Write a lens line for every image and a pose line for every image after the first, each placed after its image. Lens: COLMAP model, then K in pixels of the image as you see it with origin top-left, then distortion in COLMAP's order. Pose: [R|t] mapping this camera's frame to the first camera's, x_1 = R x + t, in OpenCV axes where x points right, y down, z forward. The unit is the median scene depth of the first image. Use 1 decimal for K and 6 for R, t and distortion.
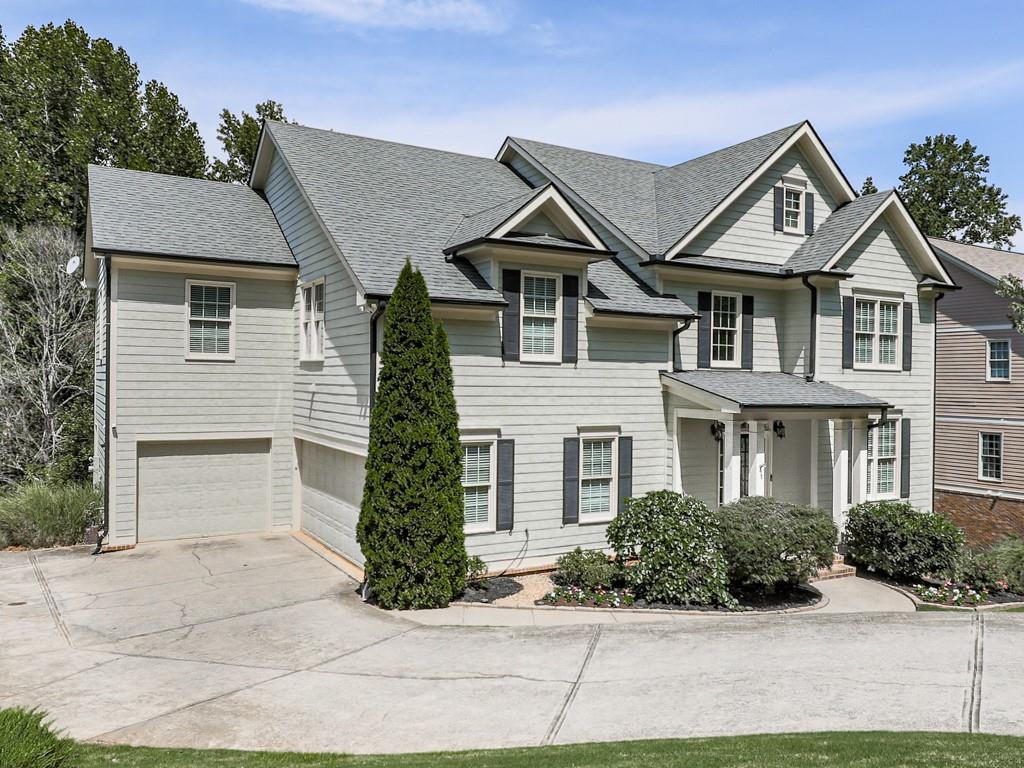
lens RADIAL K [[783.4, 0, 512.0], [0, 783.4, 384.0], [0, 0, 1]] dist [-0.003563, -0.001058]
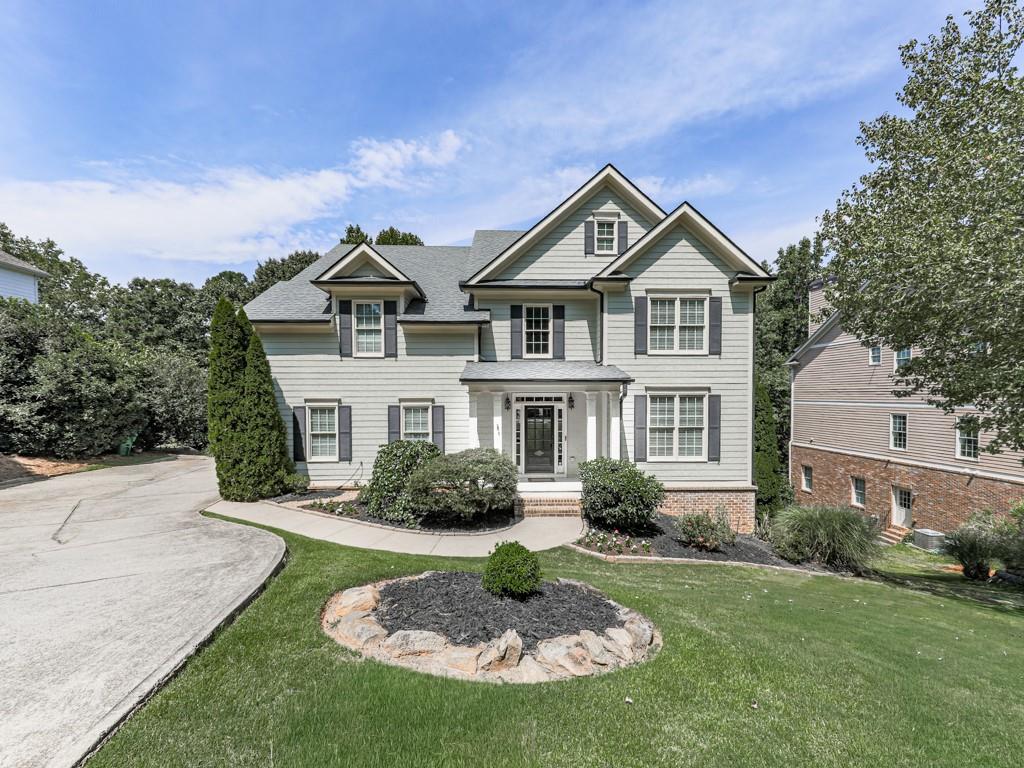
lens RADIAL K [[398.7, 0, 511.2], [0, 398.7, 405.1], [0, 0, 1]] dist [0.000850, -0.000462]
pose [[0.887248, -0.004491, -0.461270, 0.550059], [0.012940, 0.999801, 0.015156, 0.049802], [0.461110, -0.019415, 0.887130, 0.344492]]
